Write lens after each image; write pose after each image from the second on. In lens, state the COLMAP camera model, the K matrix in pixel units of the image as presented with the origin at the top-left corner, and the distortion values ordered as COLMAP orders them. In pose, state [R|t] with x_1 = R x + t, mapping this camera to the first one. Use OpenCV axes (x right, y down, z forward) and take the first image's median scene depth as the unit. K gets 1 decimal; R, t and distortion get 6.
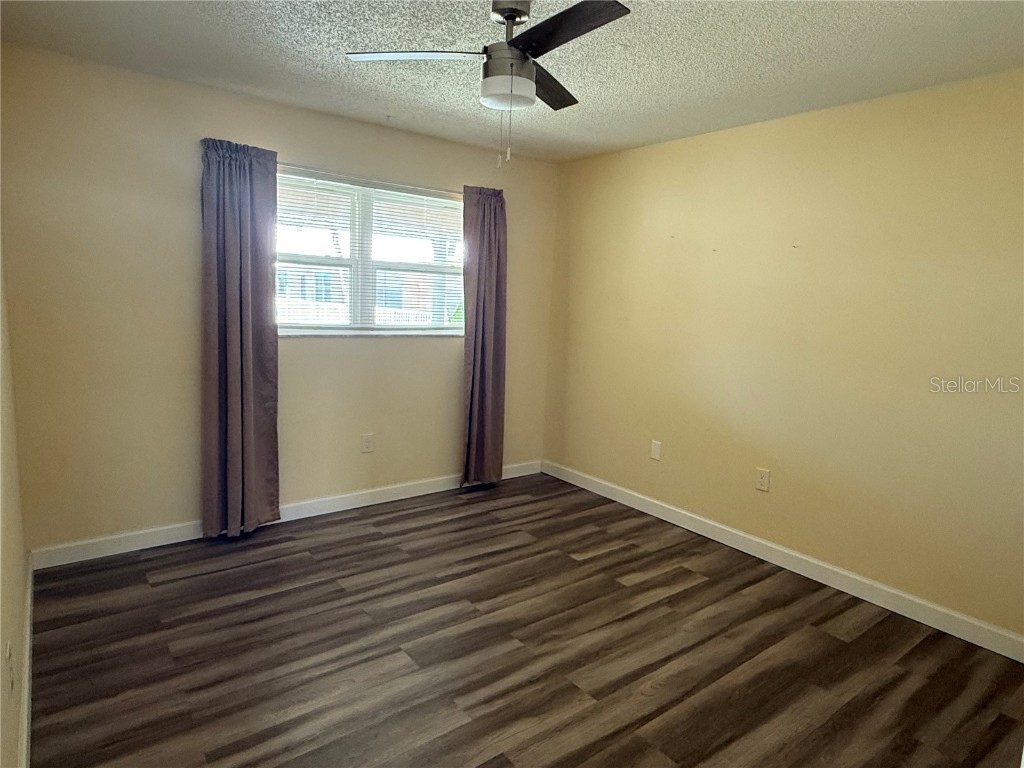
lens RADIAL K [[596.2, 0, 509.5], [0, 596.2, 380.8], [0, 0, 1]] dist [0.003487, 0.000146]
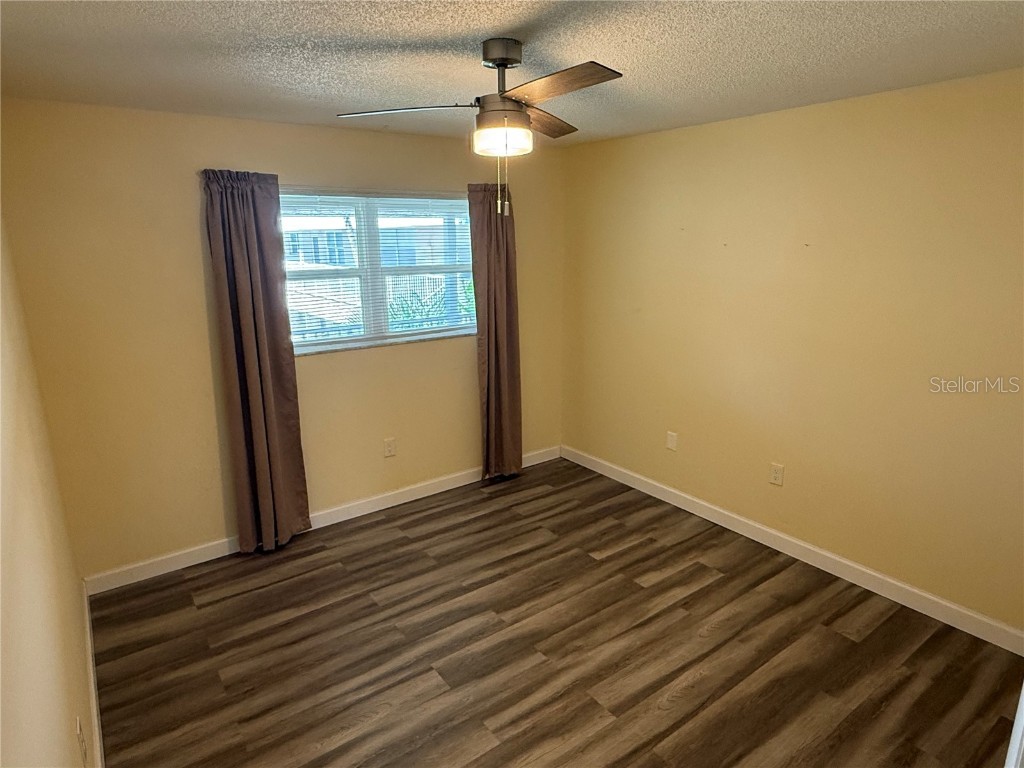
lens RADIAL K [[596.2, 0, 512.3], [0, 596.2, 389.2], [0, 0, 1]] dist [0.003487, 0.000146]
pose [[0.998263, -0.049794, -0.031474, 0.016297], [0.052508, 0.994351, 0.092248, -0.115626], [0.026703, -0.093741, 0.995238, -0.013053]]
